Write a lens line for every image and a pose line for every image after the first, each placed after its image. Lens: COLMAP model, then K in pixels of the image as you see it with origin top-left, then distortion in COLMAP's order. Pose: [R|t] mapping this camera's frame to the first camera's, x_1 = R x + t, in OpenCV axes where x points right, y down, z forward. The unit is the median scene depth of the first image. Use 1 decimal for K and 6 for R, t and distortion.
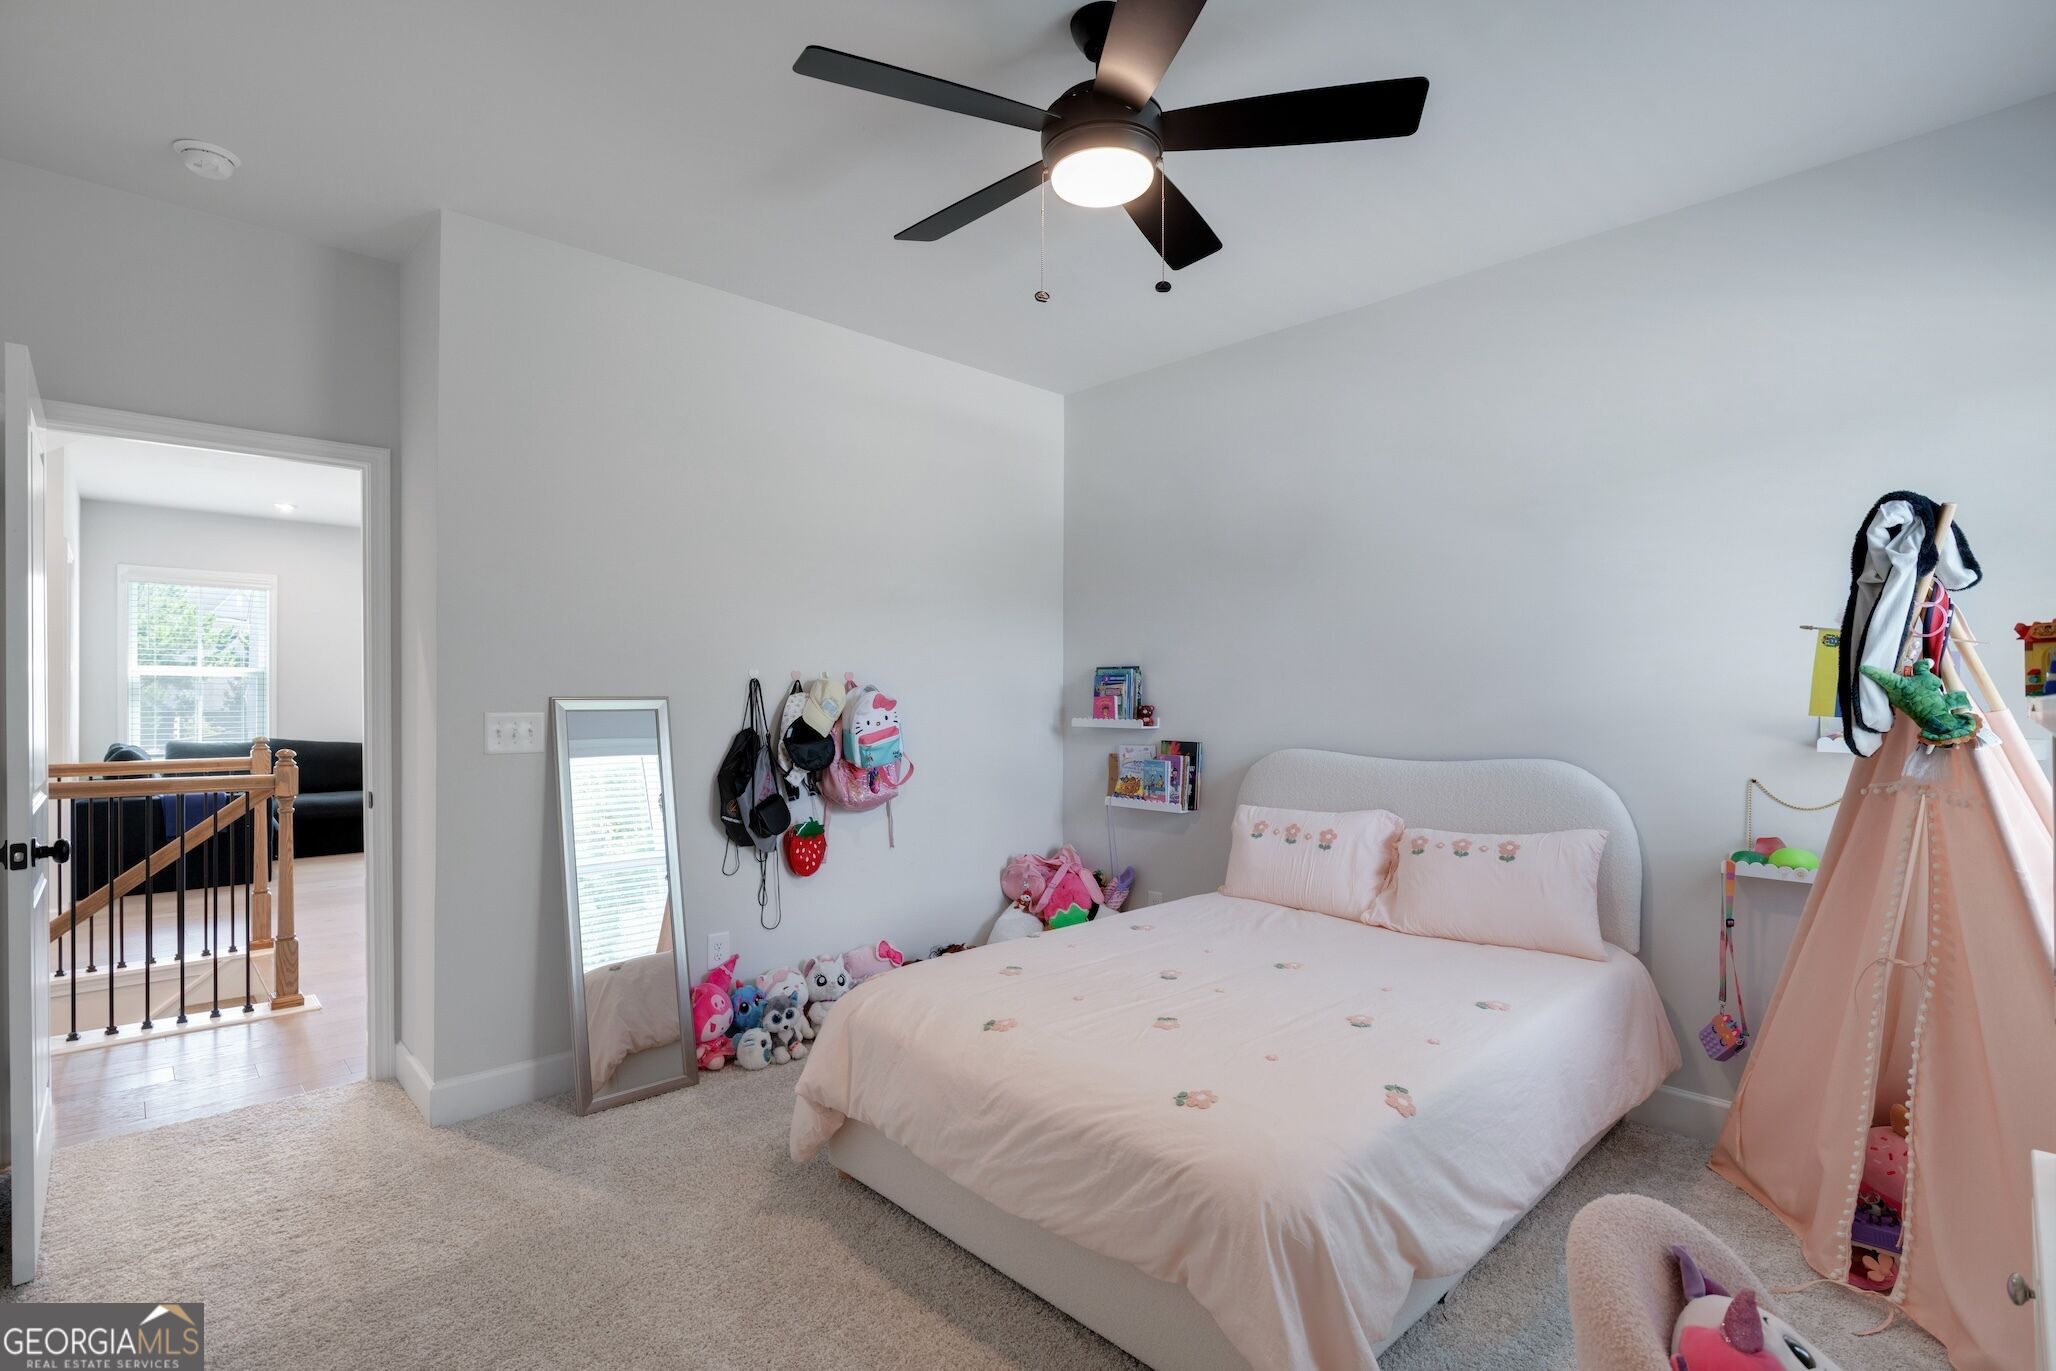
lens RADIAL K [[975.1, 0, 1004.0], [0, 975.1, 682.4], [0, 0, 1]] dist [-0.022857, -0.000086]
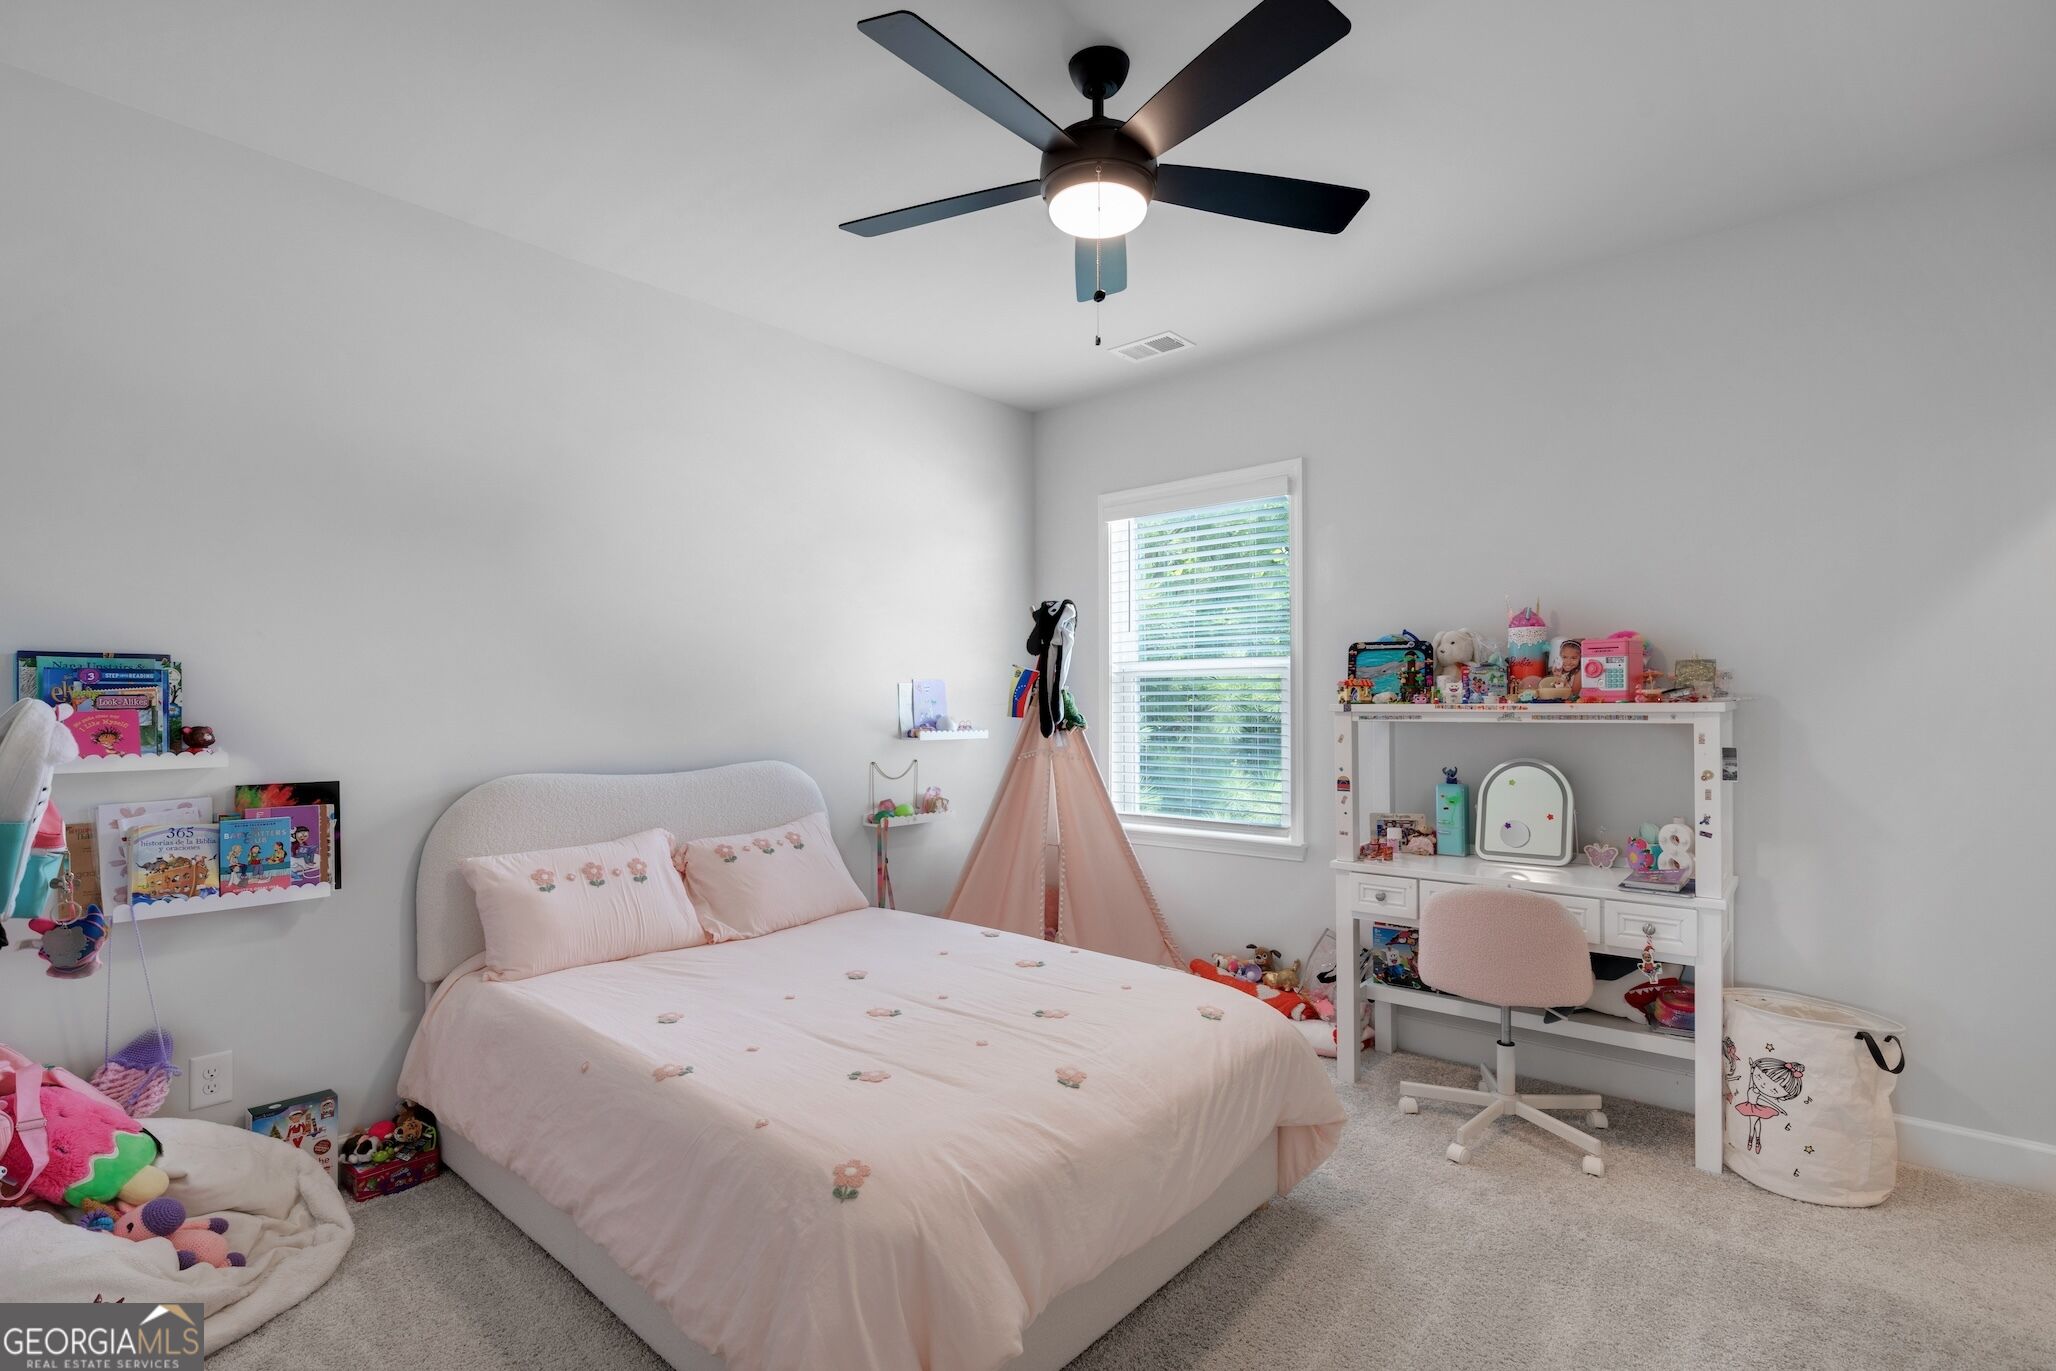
lens RADIAL K [[975.1, 0, 1004.0], [0, 975.1, 682.4], [0, 0, 1]] dist [-0.022857, -0.000086]
pose [[-0.100447, 0.019093, 0.994759, -0.478227], [-0.009798, 0.999748, -0.020178, 0.005304], [-0.994894, -0.011774, -0.100235, 0.630930]]
